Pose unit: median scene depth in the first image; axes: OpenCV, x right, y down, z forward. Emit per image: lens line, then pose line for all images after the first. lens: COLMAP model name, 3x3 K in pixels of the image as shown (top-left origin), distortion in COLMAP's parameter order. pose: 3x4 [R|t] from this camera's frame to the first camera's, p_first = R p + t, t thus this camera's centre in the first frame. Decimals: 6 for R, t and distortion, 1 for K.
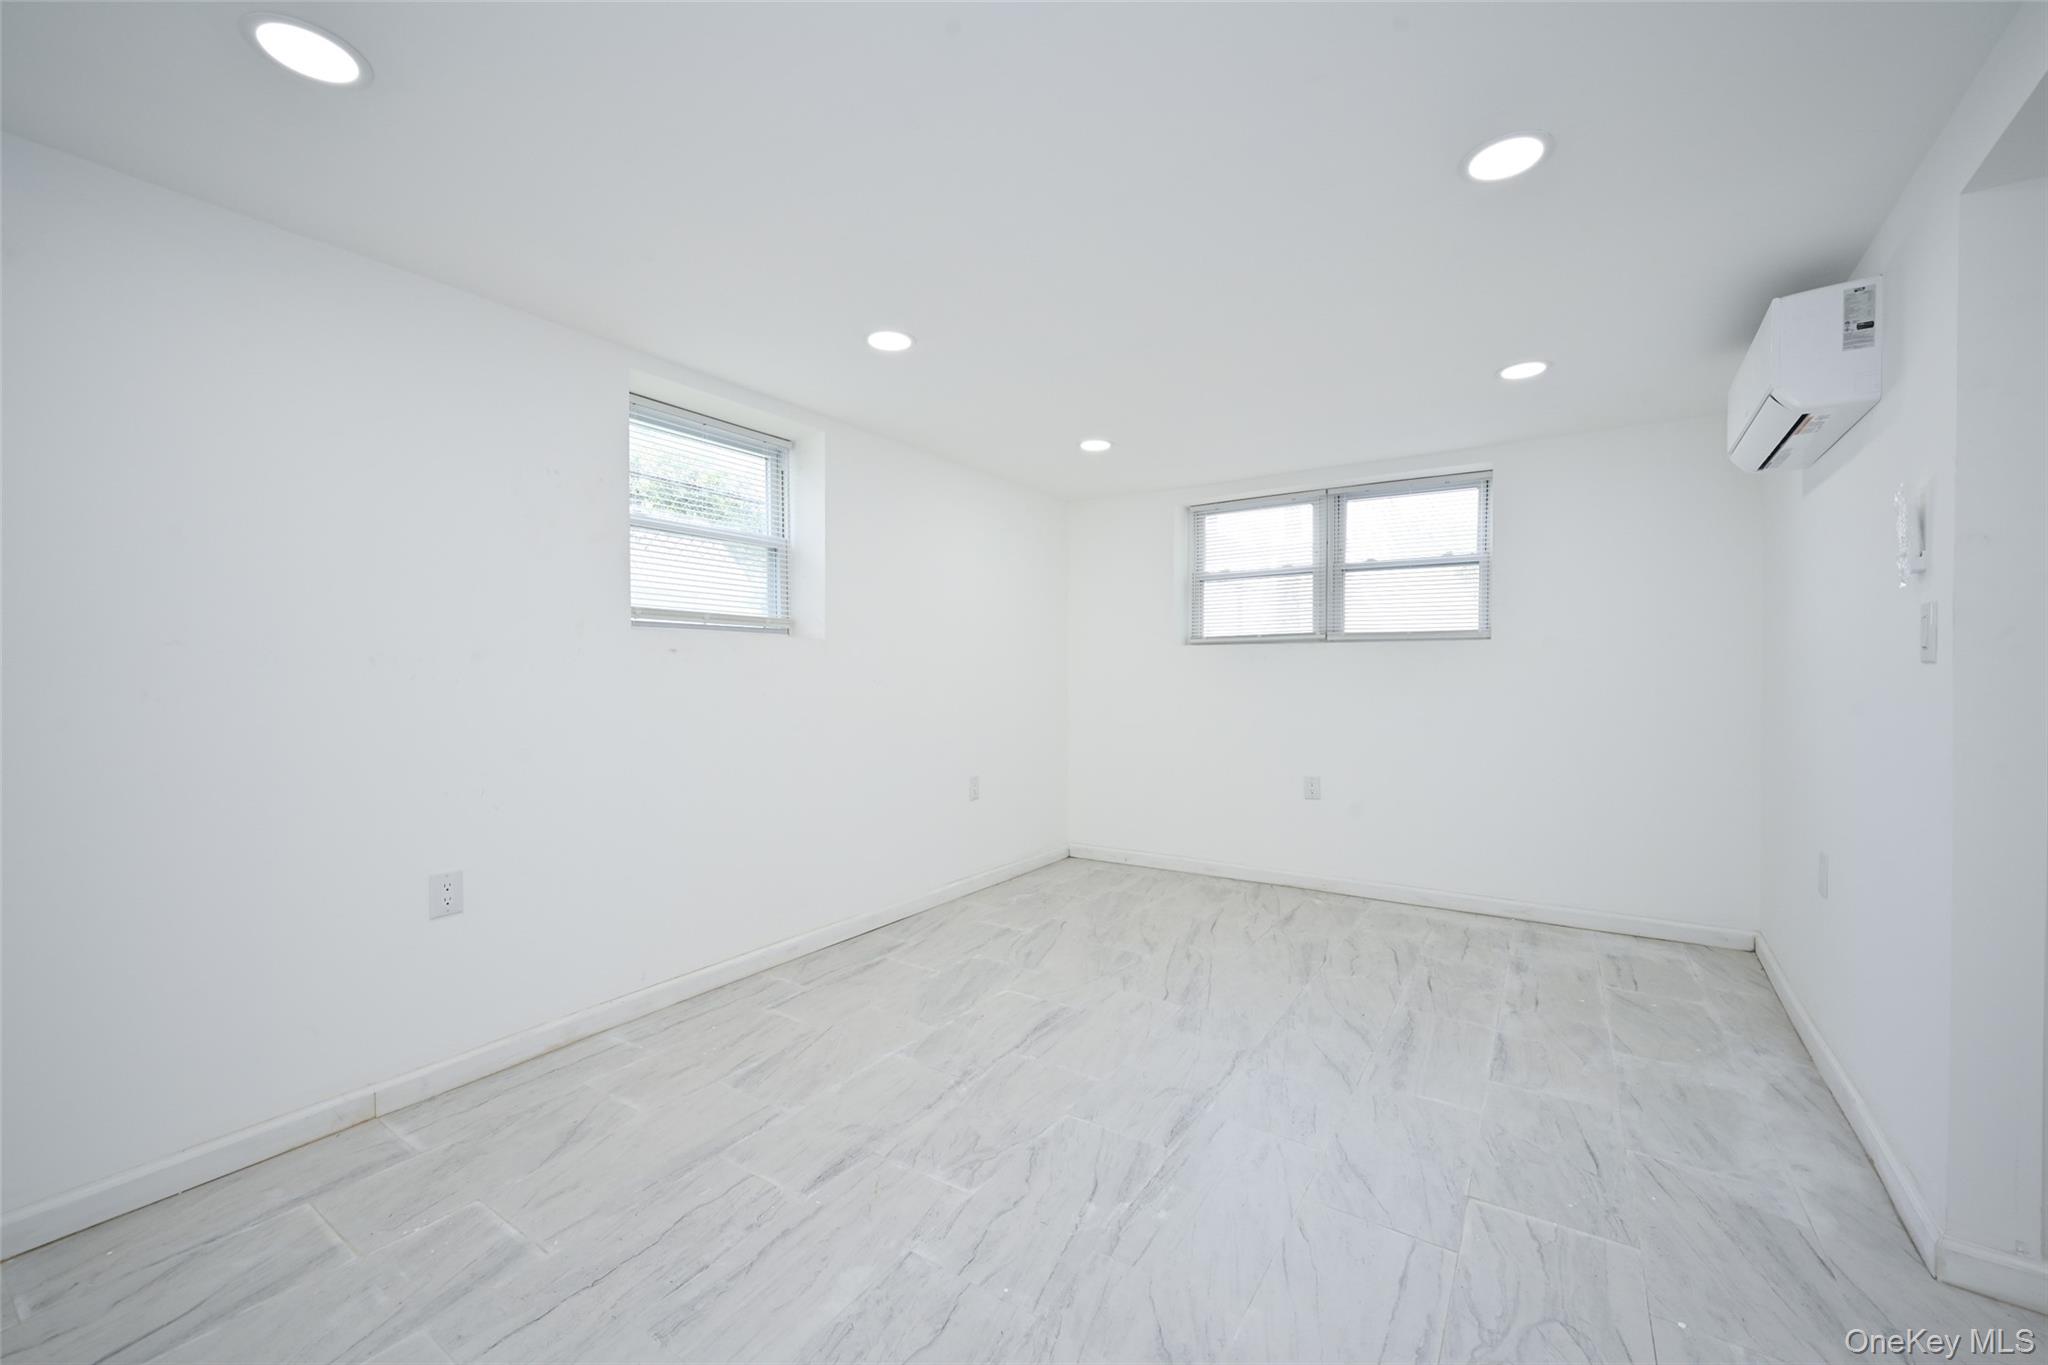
lens RADIAL K [[809.6, 0, 1028.9], [0, 809.6, 676.8], [0, 0, 1]] dist [-0.000125, 0.000296]
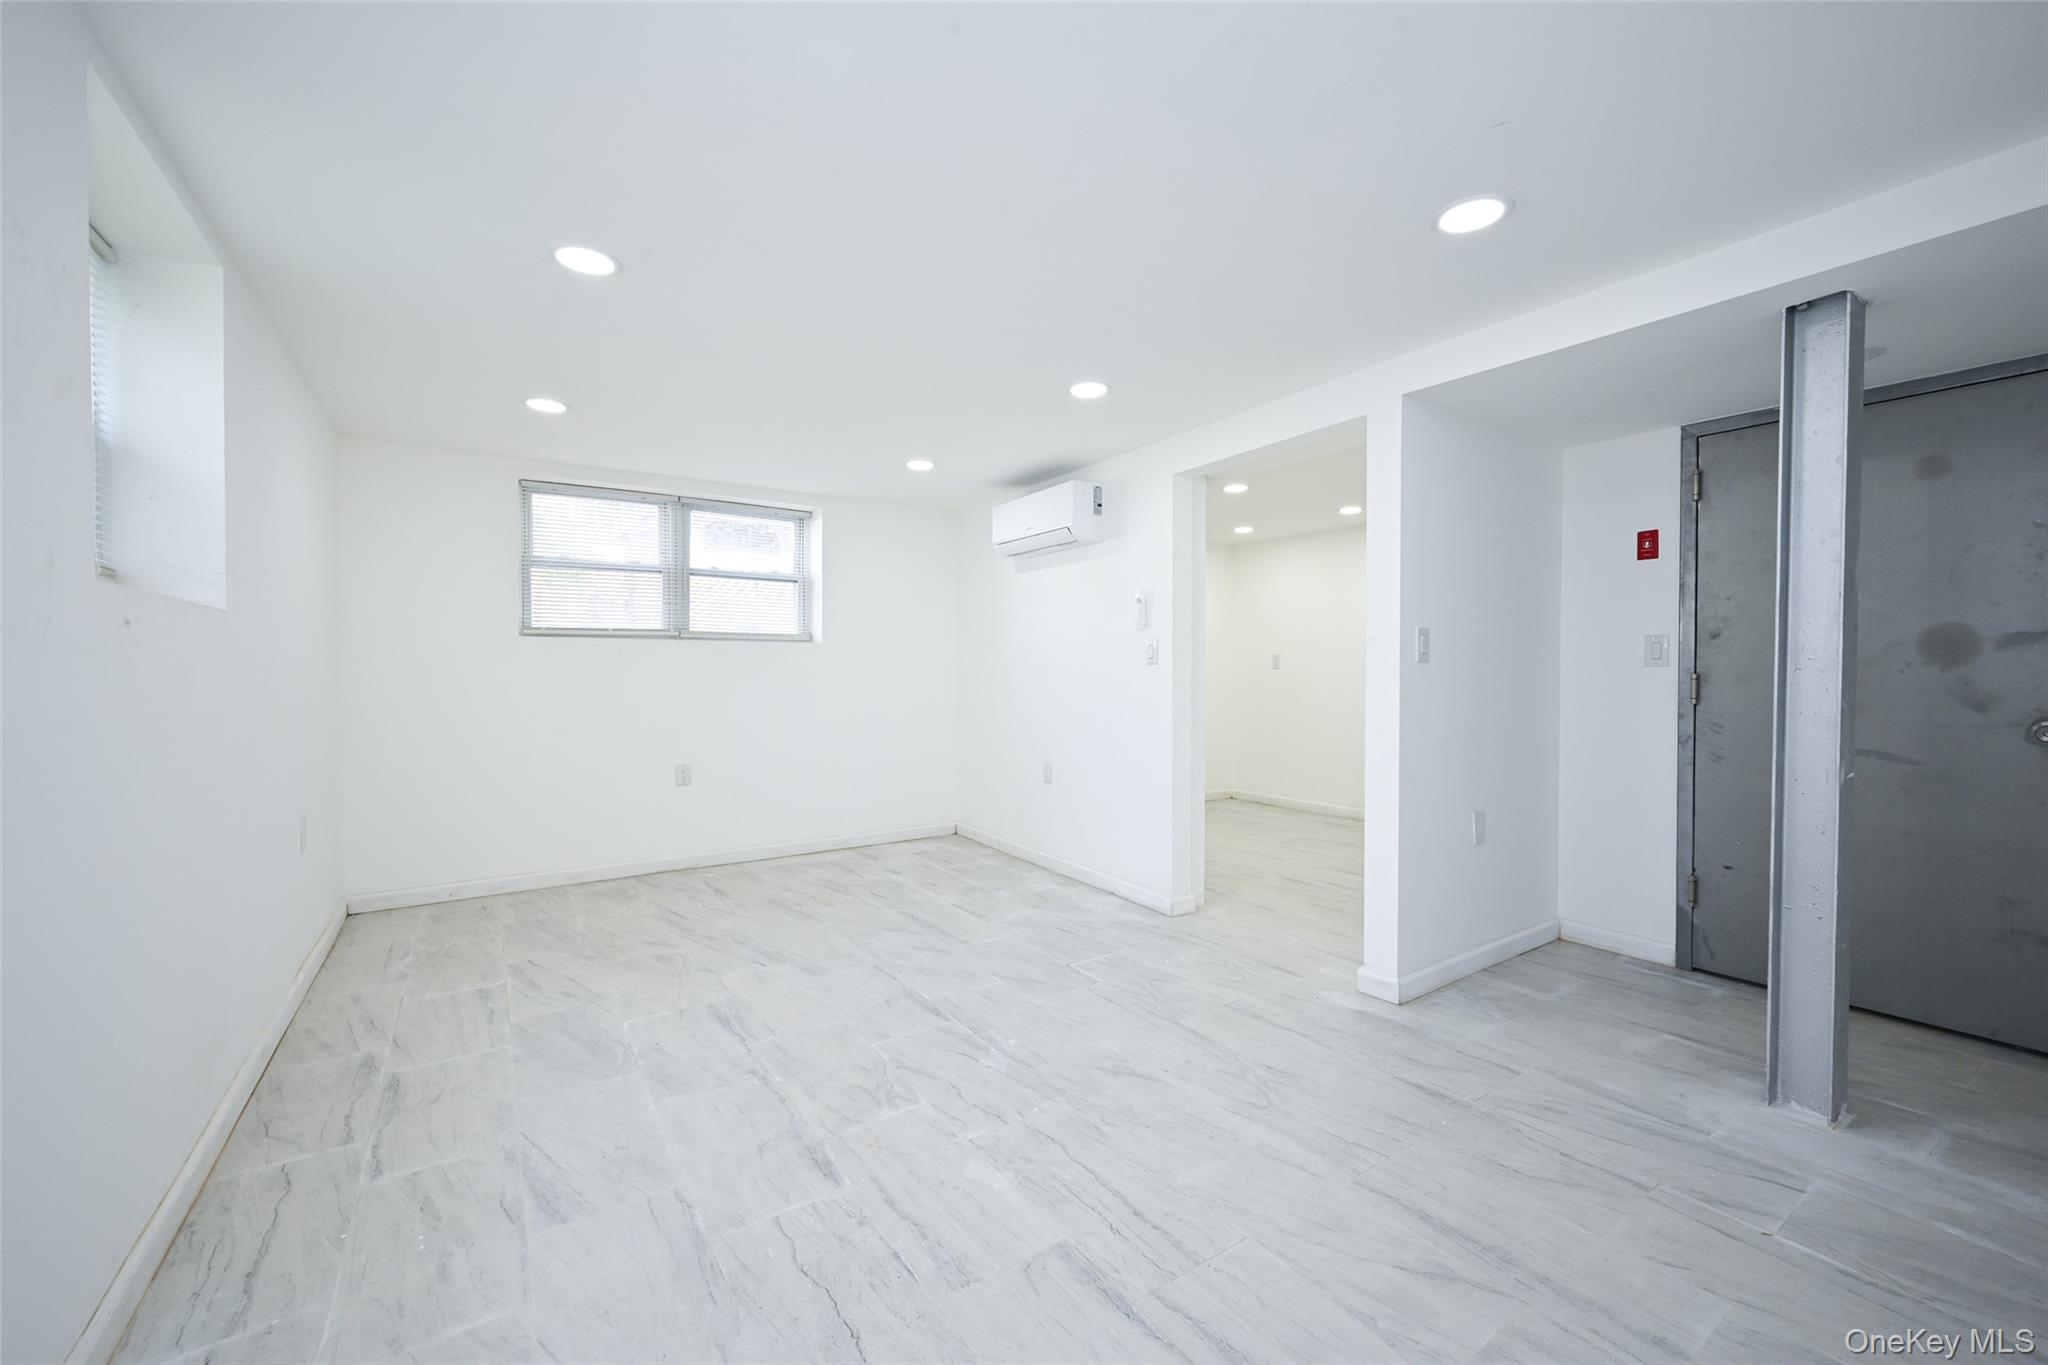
lens RADIAL K [[809.6, 0, 1023.1], [0, 809.6, 681.6], [0, 0, 1]] dist [-0.000125, 0.000296]
pose [[0.381870, -0.013129, 0.924123, -0.606568], [0.001564, 0.999907, 0.013560, -0.000564], [-0.924215, -0.003733, 0.381855, 0.224437]]
